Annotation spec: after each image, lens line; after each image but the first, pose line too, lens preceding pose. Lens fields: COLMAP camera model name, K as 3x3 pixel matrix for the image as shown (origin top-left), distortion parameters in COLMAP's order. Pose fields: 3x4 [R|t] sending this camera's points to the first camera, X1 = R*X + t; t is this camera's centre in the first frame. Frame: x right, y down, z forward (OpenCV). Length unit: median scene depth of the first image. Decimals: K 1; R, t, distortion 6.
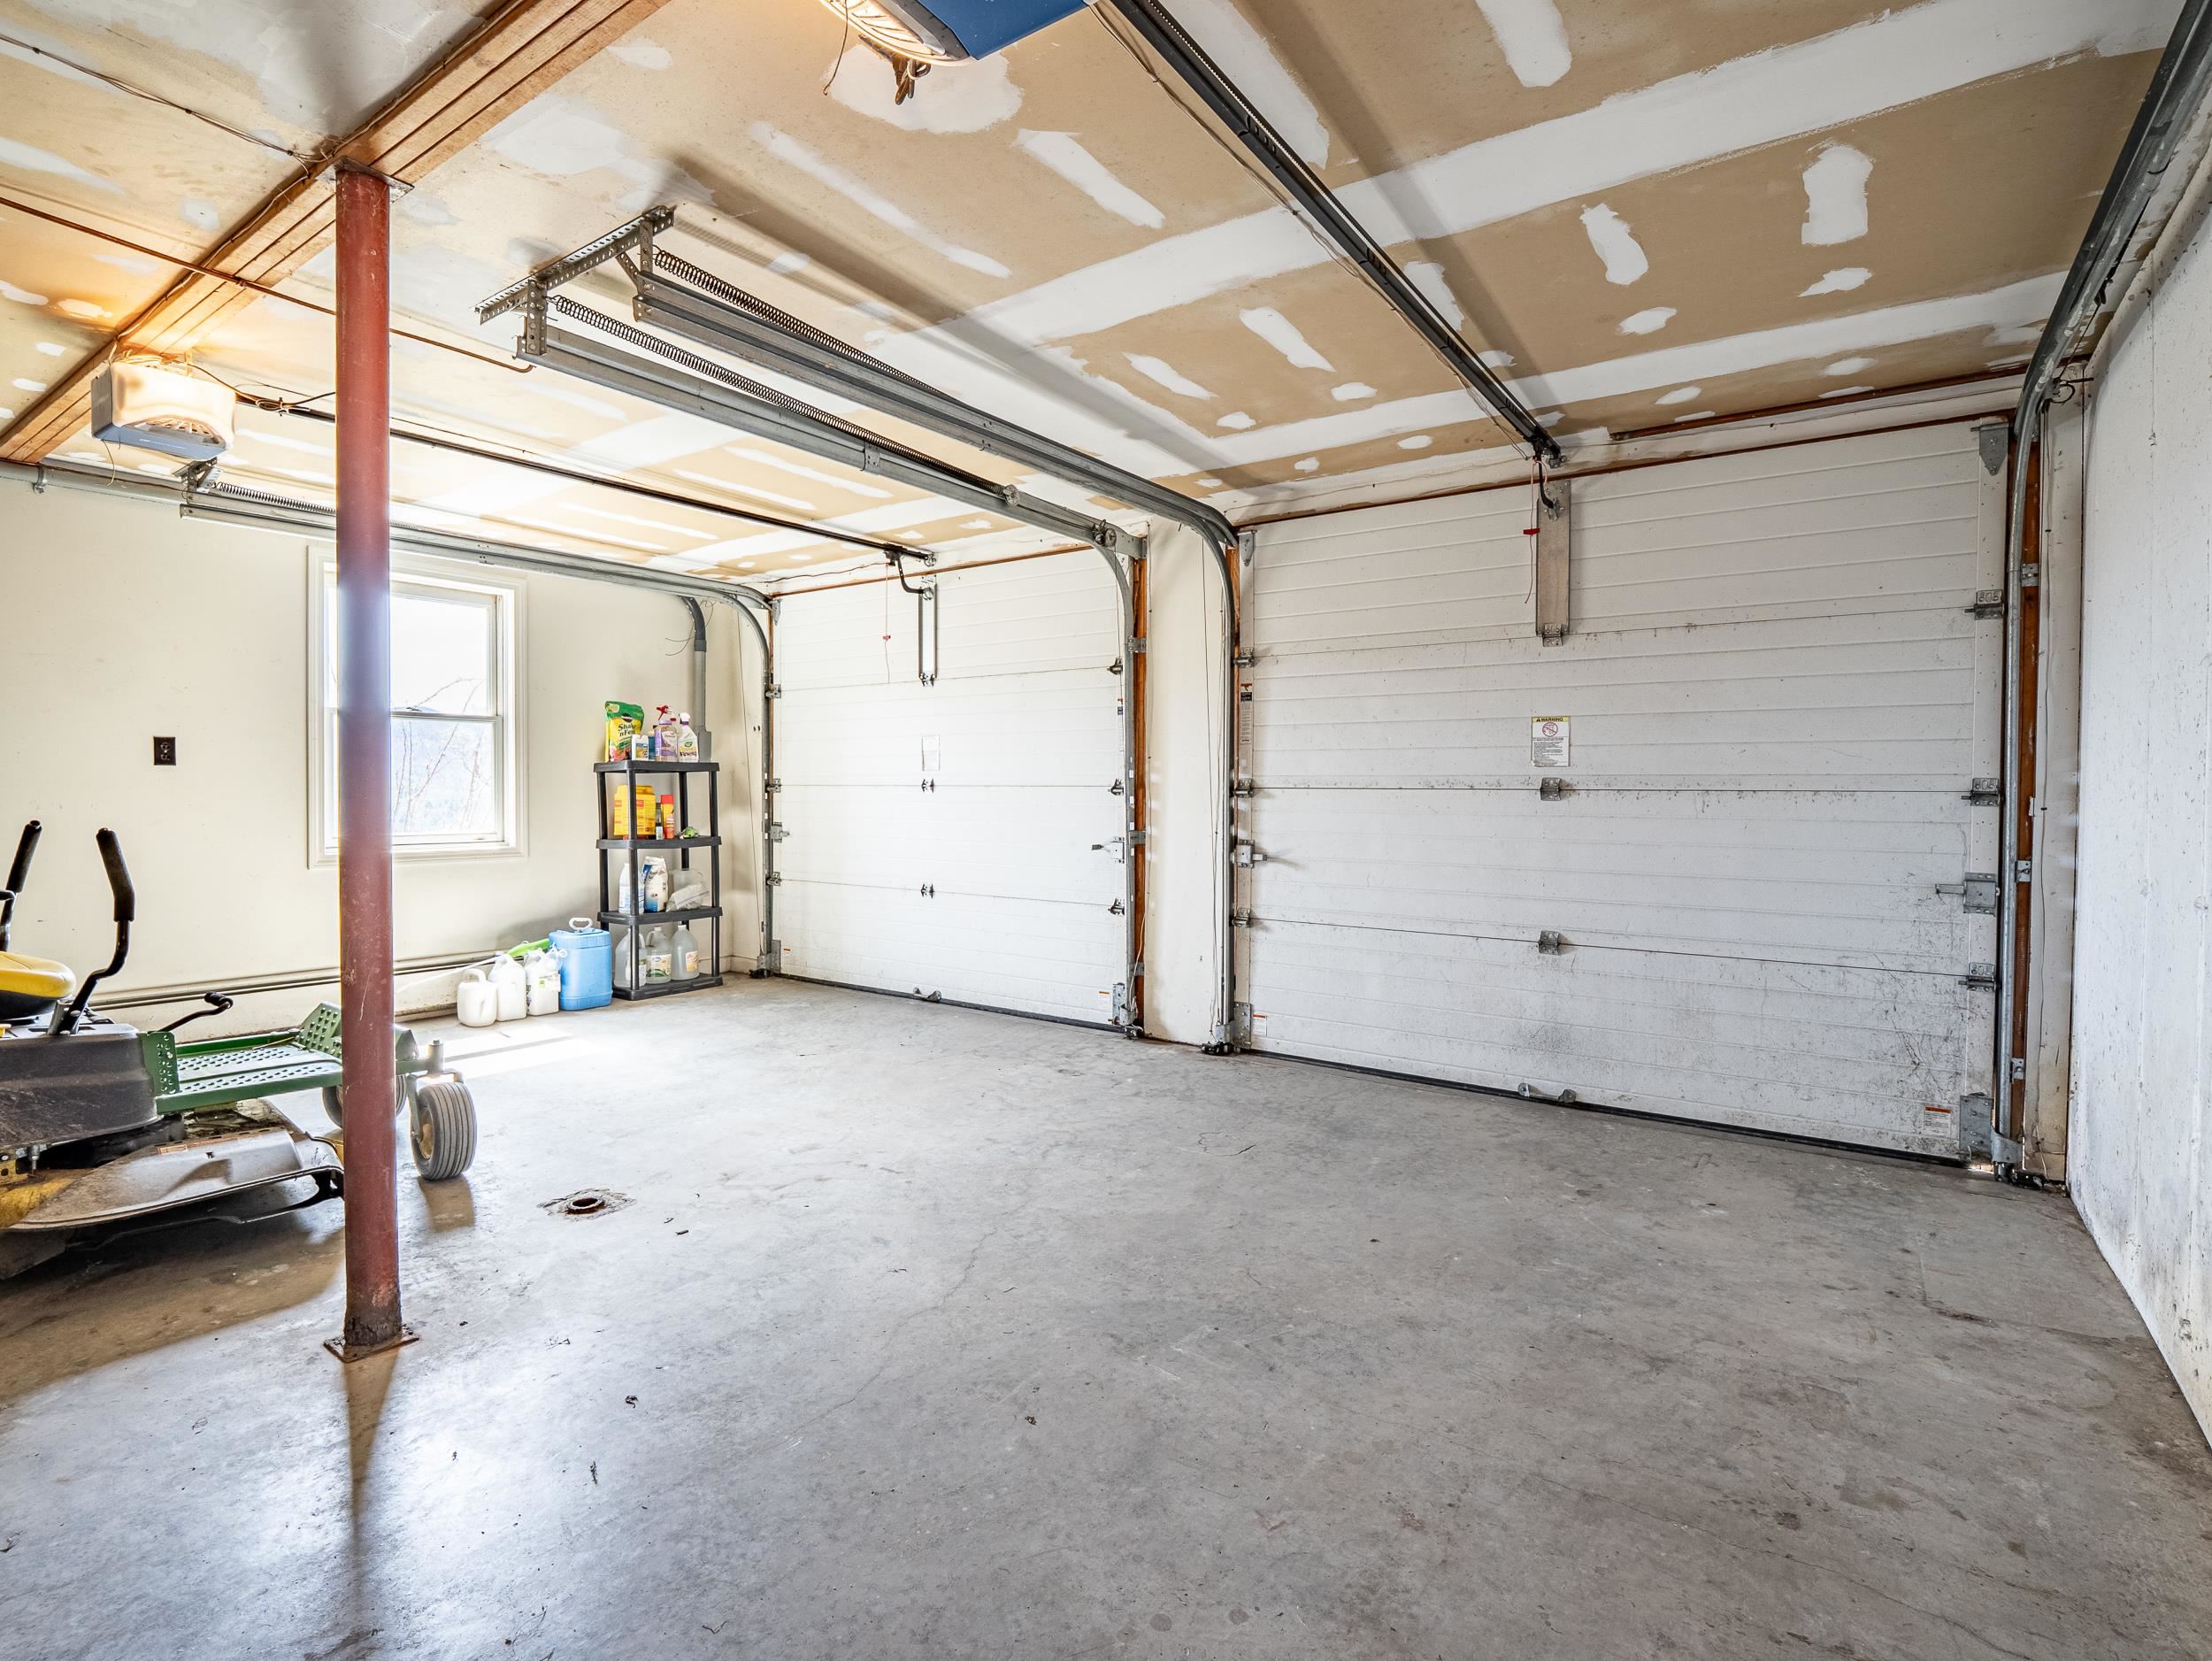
lens RADIAL K [[1068.7, 0, 1113.4], [0, 1068.7, 814.5], [0, 0, 1]] dist [-0.014420, -0.002191]
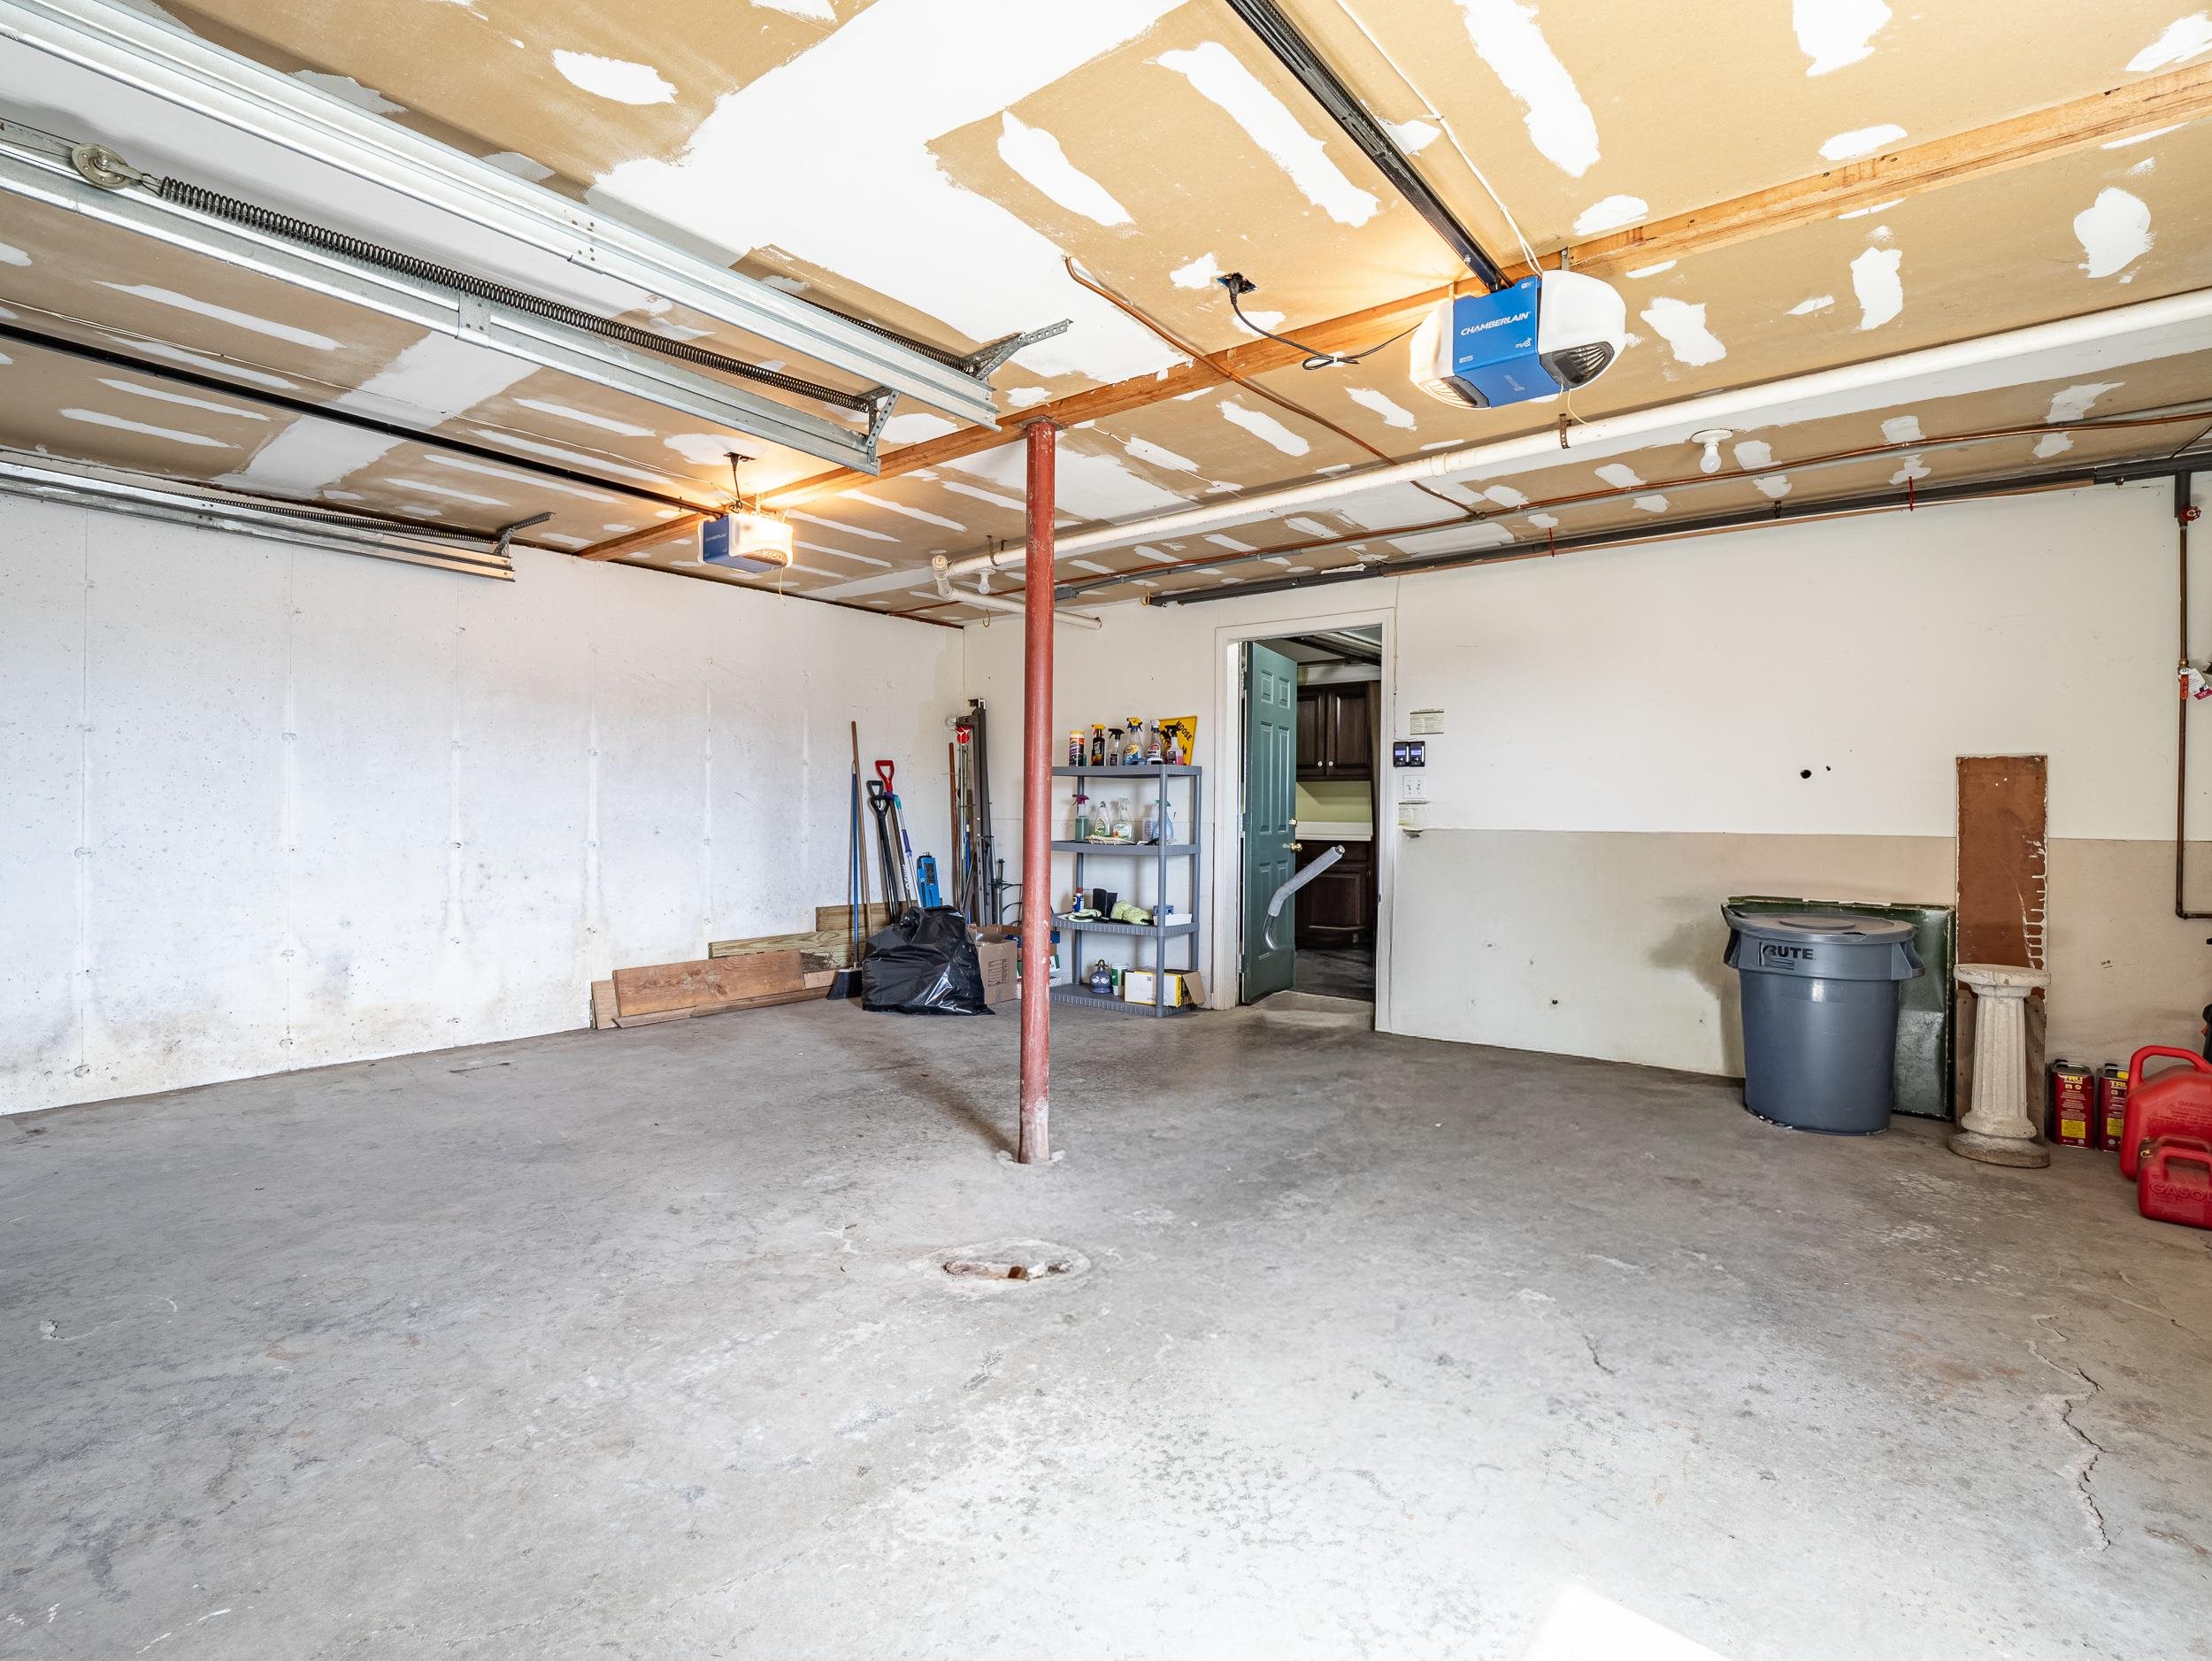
lens RADIAL K [[1068.7, 0, 1101.0], [0, 1068.7, 819.1], [0, 0, 1]] dist [-0.014420, -0.002191]
pose [[-0.996954, -0.016482, 0.076234, -0.696657], [-0.014180, 0.999430, 0.030642, -0.043419], [-0.076696, 0.029468, -0.996619, 1.937577]]
